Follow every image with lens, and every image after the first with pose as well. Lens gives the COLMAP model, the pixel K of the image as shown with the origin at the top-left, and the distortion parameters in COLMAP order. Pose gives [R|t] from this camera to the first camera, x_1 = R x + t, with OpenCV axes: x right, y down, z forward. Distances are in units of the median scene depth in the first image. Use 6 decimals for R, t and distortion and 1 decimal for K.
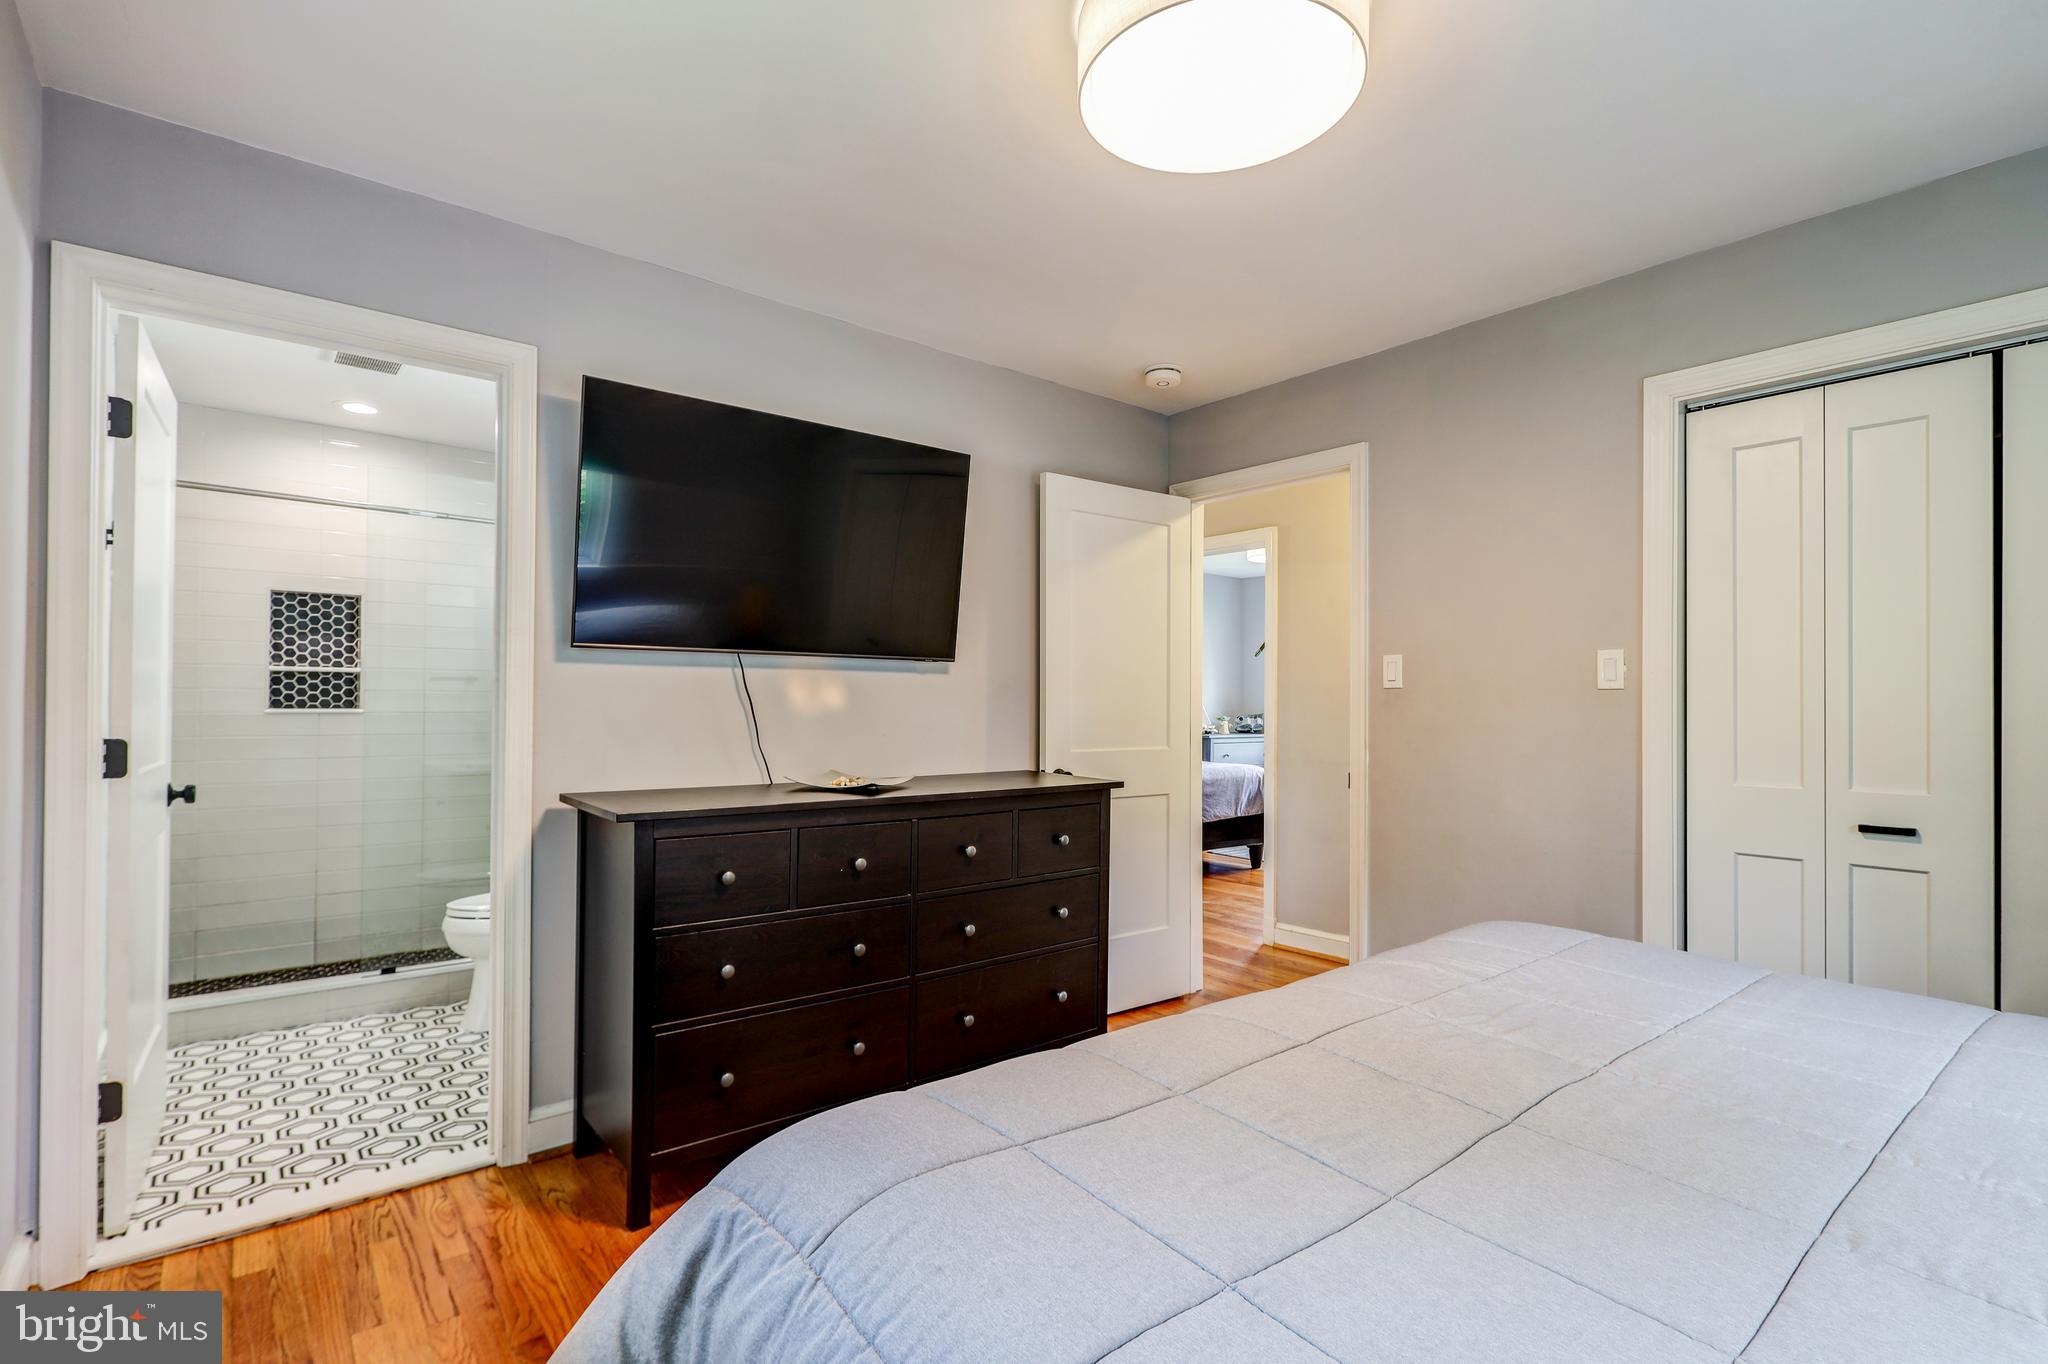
lens RADIAL K [[960.4, 0, 1024.6], [0, 960.4, 692.4], [0, 0, 1]] dist [0.002967, -0.000576]
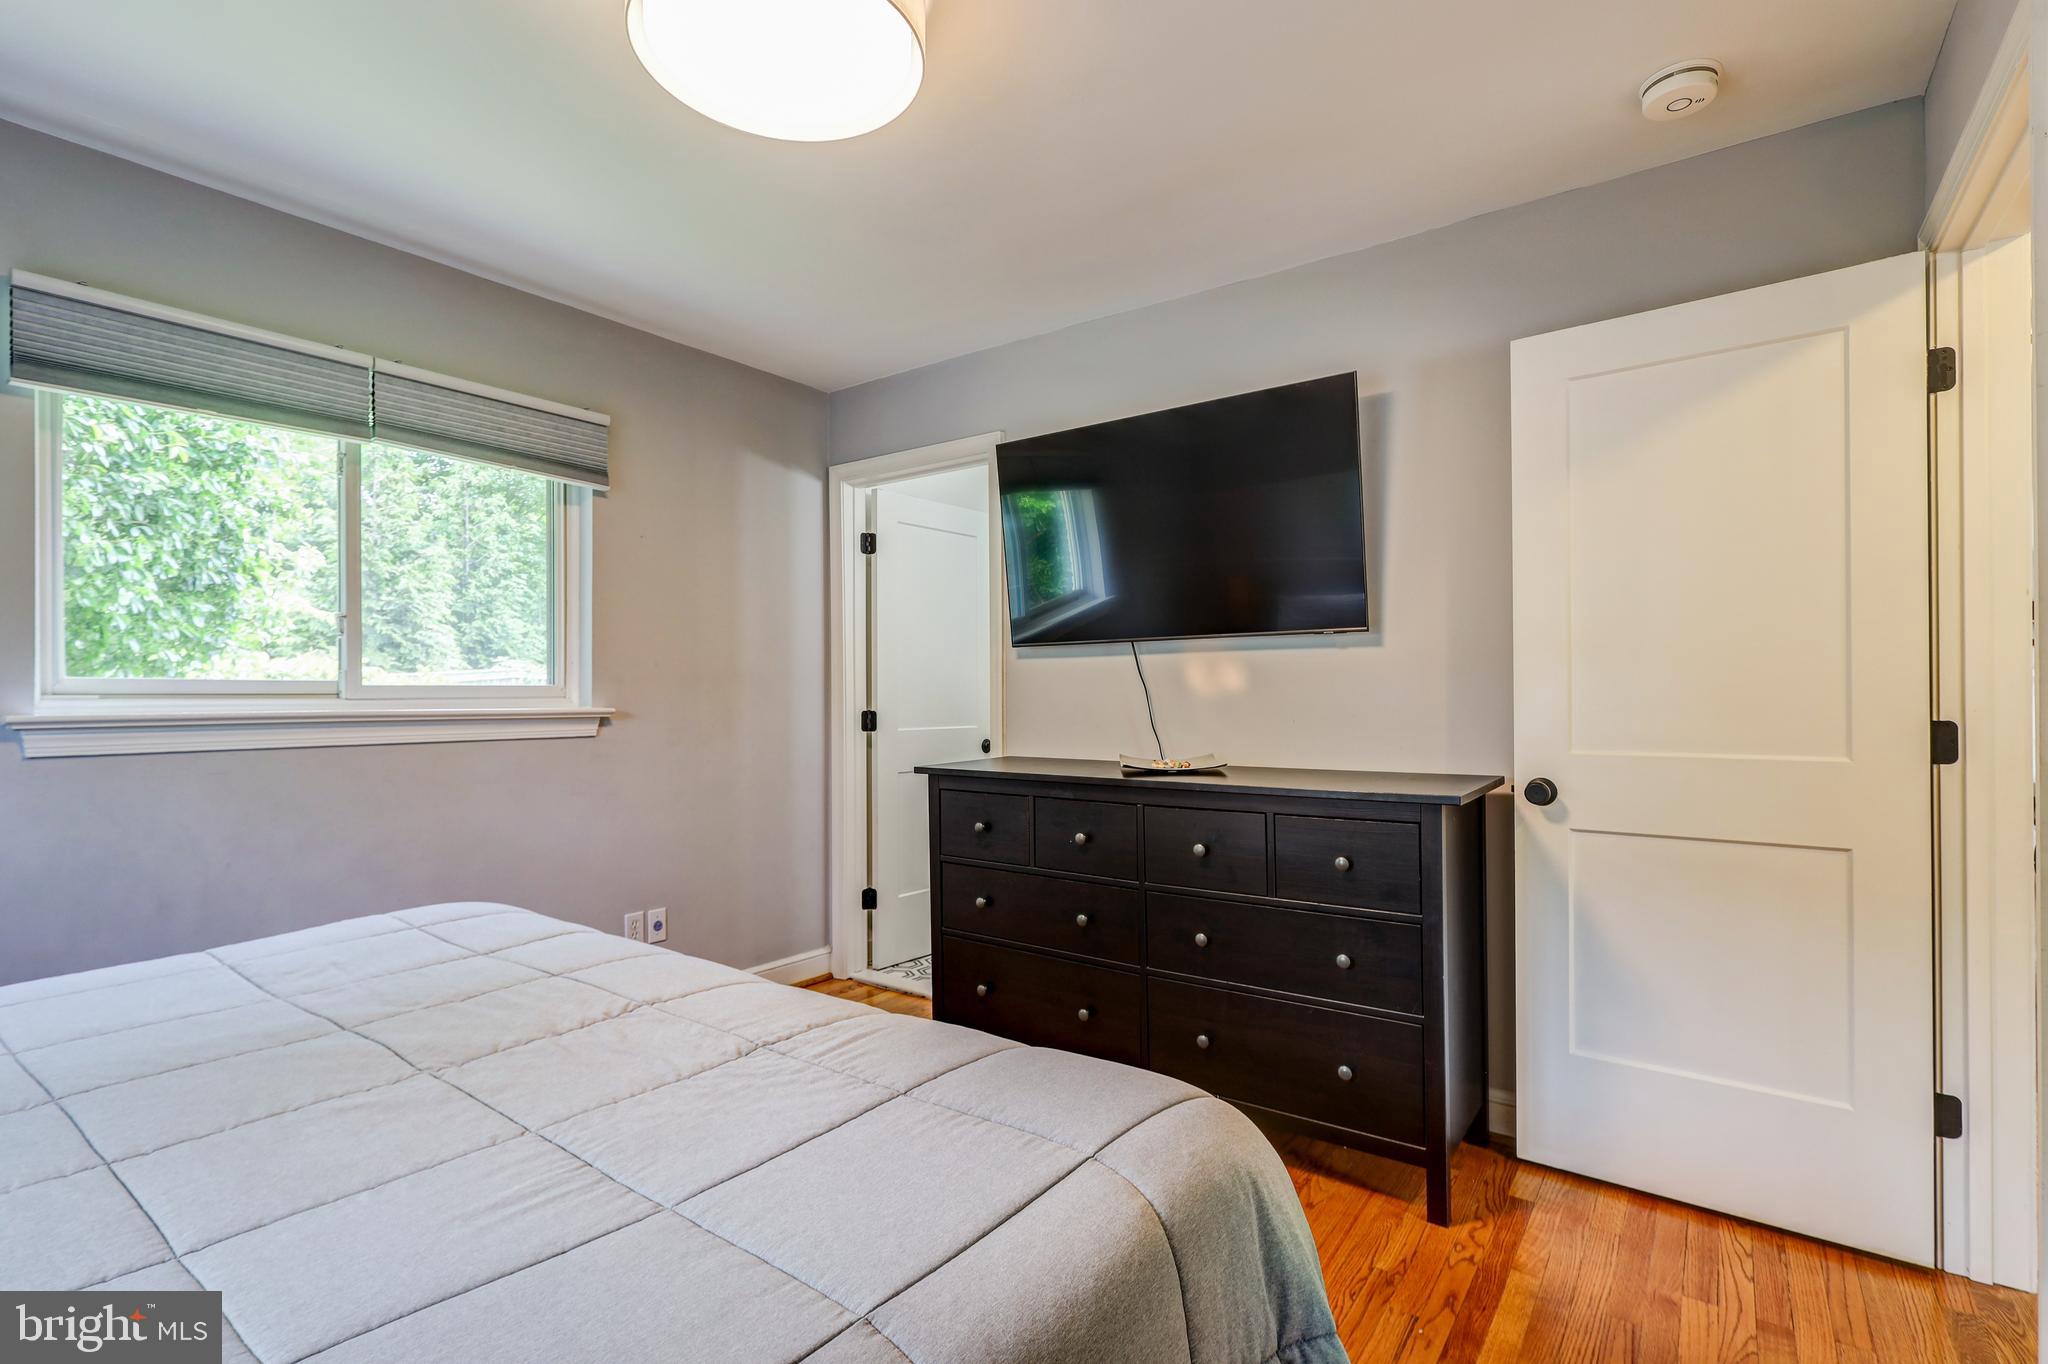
lens RADIAL K [[960.4, 0, 1023.2], [0, 960.4, 690.0], [0, 0, 1]] dist [0.002967, -0.000576]
pose [[0.254838, -0.010834, -0.966923, 0.685879], [0.018469, 0.999809, -0.006334, 0.018263], [0.966807, -0.016244, 0.254989, 0.559838]]
